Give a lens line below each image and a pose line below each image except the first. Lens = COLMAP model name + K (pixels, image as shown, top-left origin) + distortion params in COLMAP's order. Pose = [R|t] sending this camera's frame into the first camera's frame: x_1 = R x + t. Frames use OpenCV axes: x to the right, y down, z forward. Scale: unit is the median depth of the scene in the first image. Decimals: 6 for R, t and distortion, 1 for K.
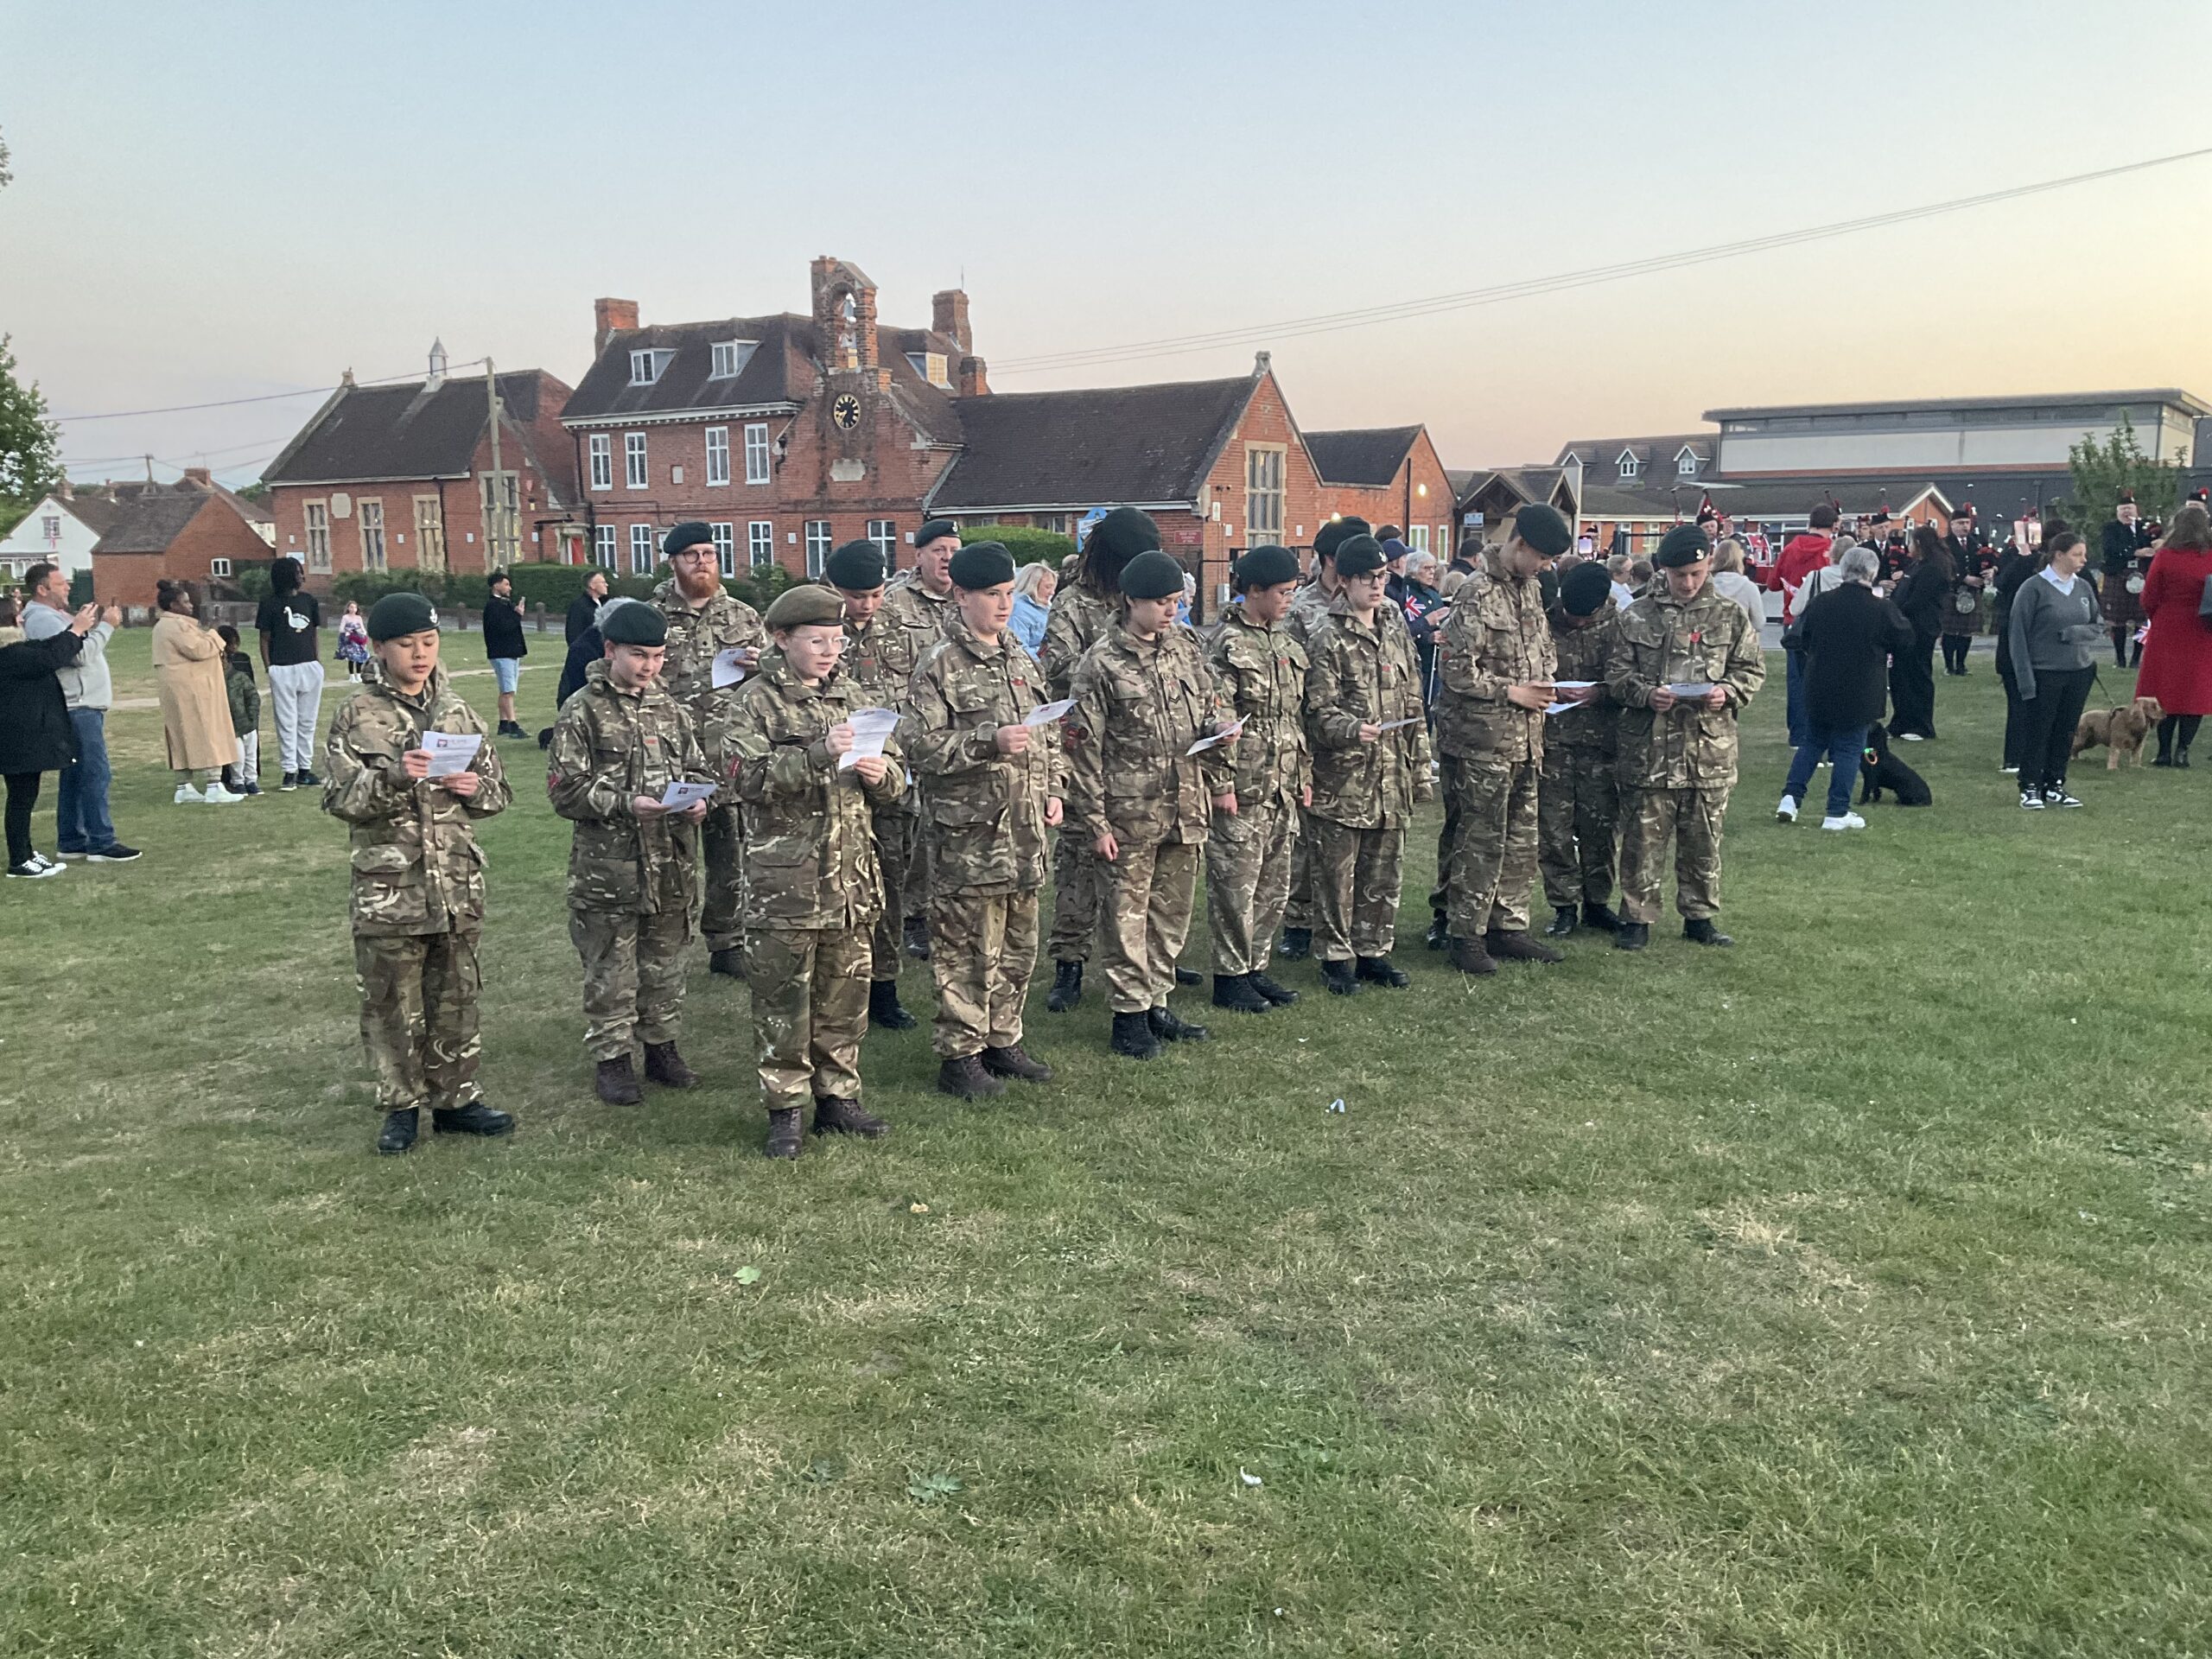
lens RADIAL K [[1816.8, 0, 1100.8], [0, 1816.8, 832.0], [0, 0, 1]] dist [0.093346, -0.181788]
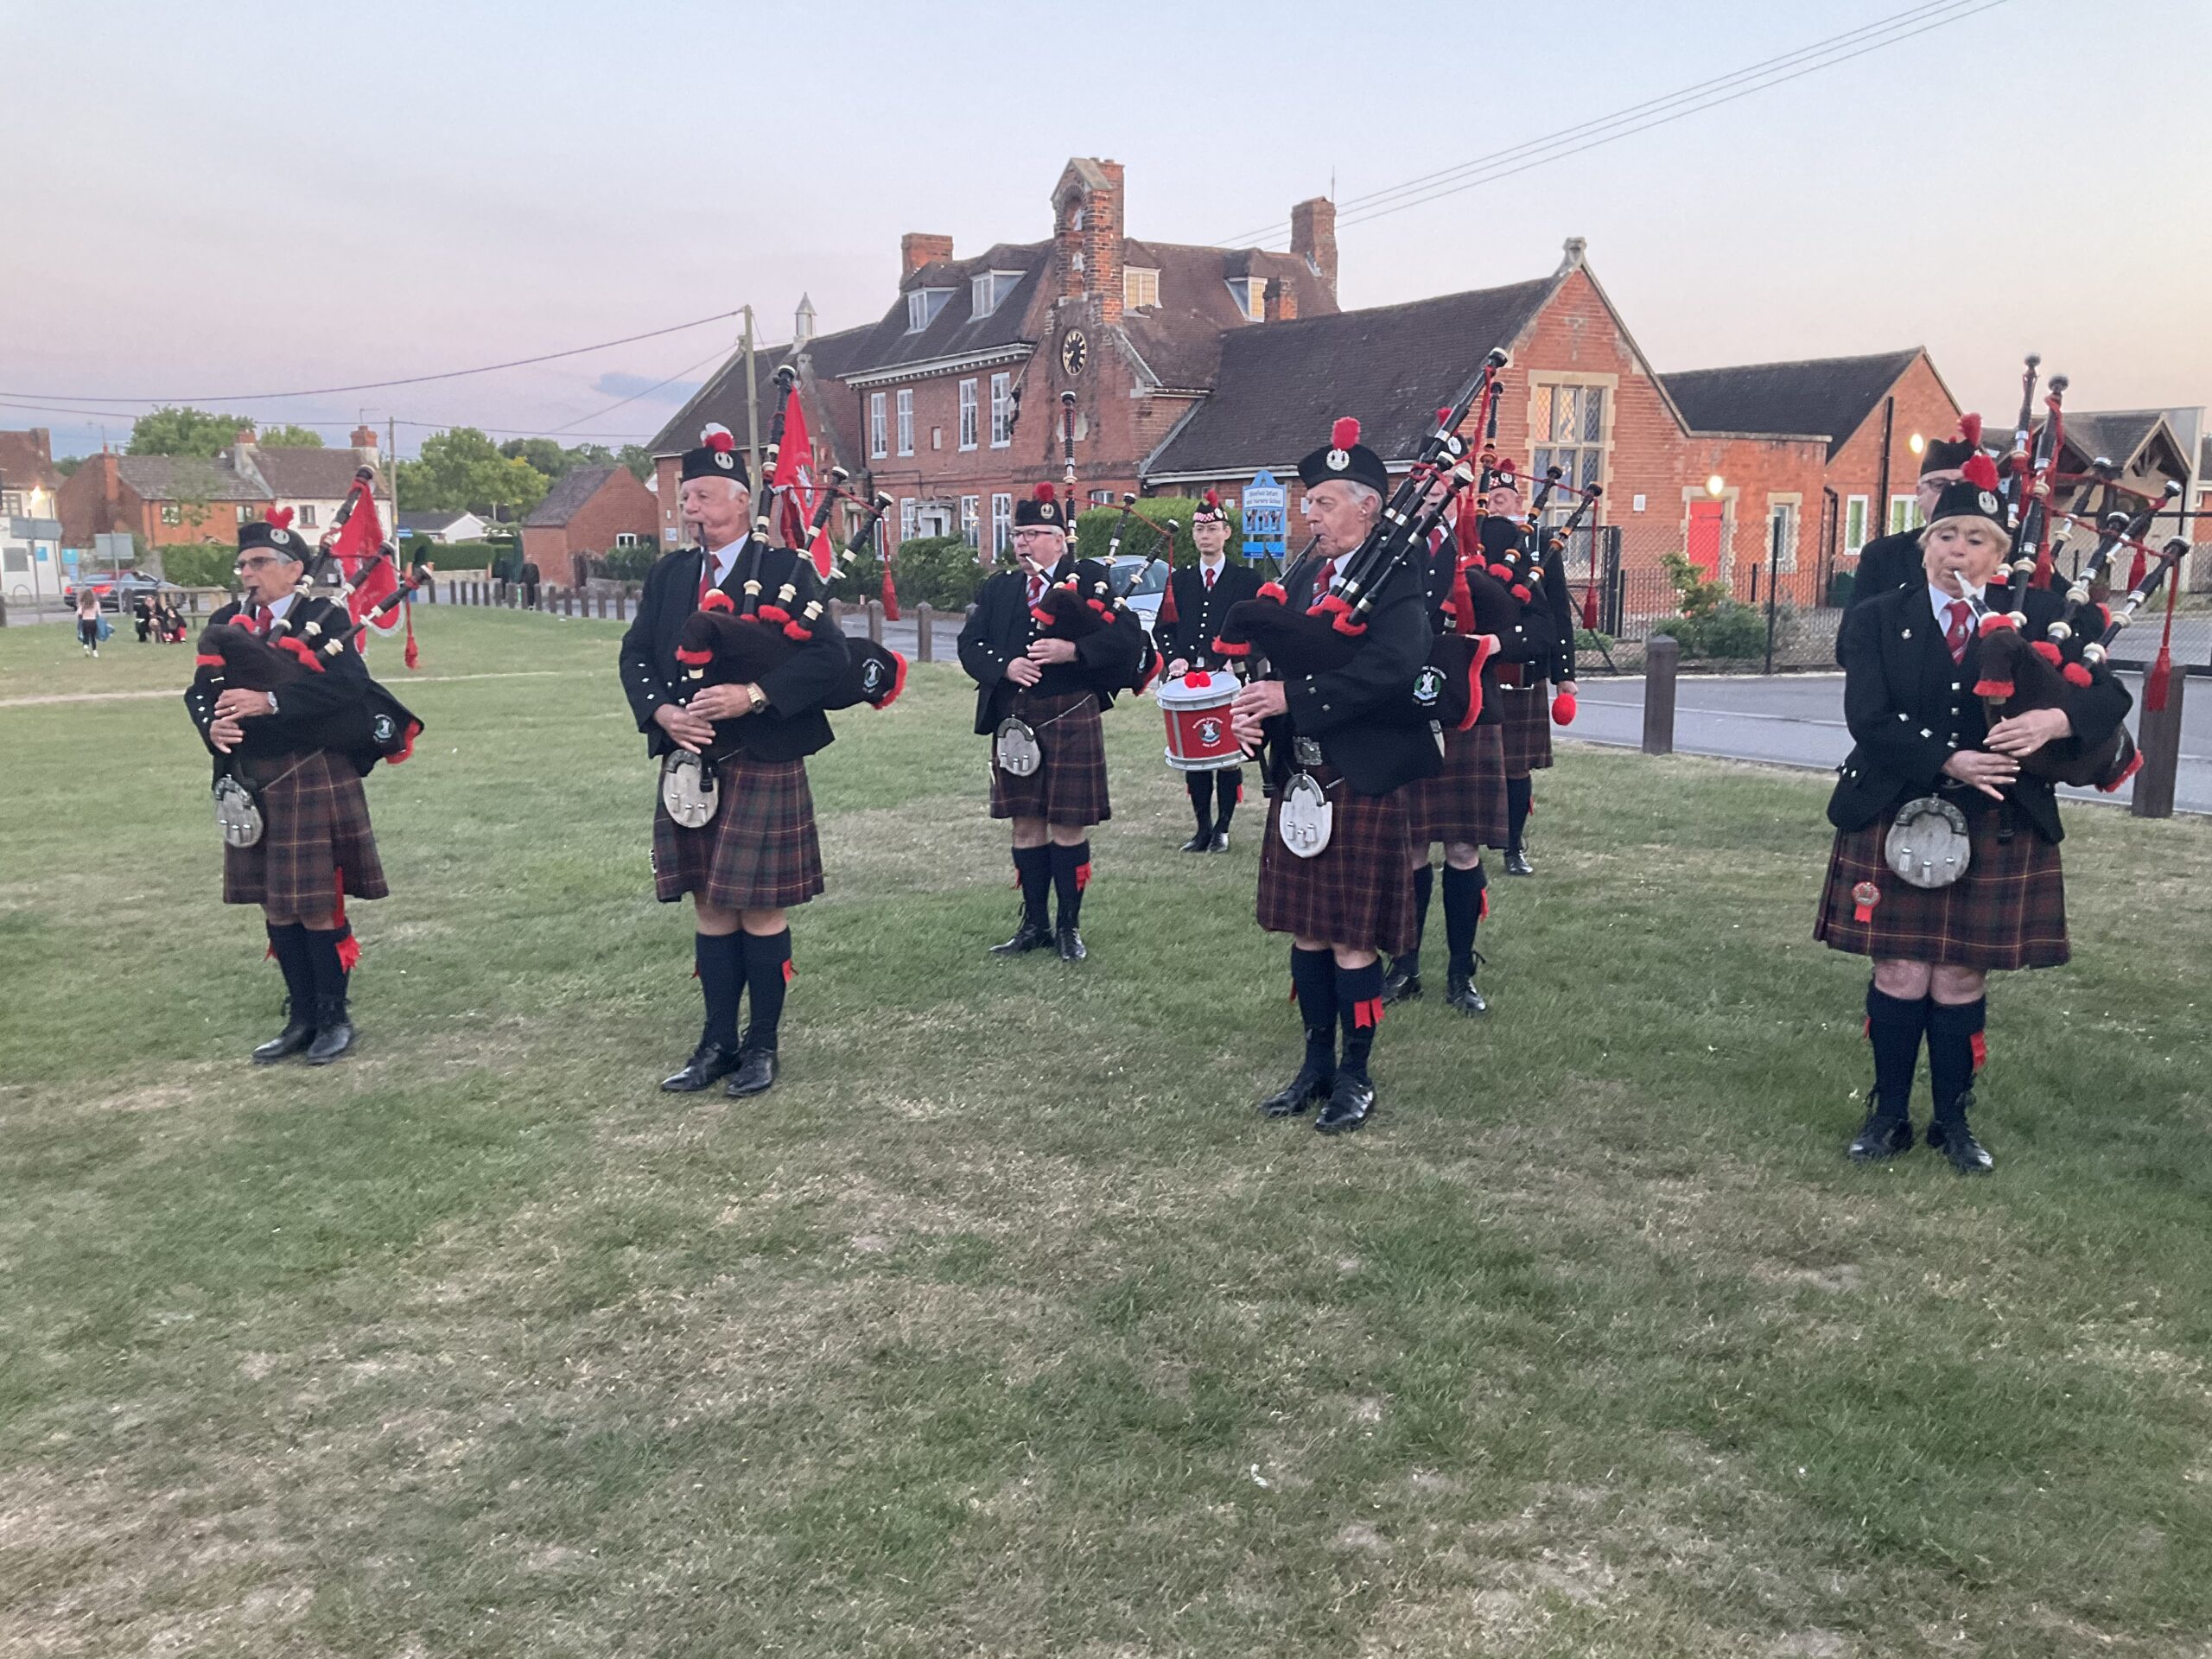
lens RADIAL K [[1816.8, 0, 1098.4], [0, 1816.8, 842.4], [0, 0, 1]] dist [0.093346, -0.181788]
pose [[0.920971, 0.071672, -0.382982, 0.178604], [-0.064446, 0.997418, 0.031682, -0.043832], [0.384264, -0.004496, 0.923212, 0.267325]]
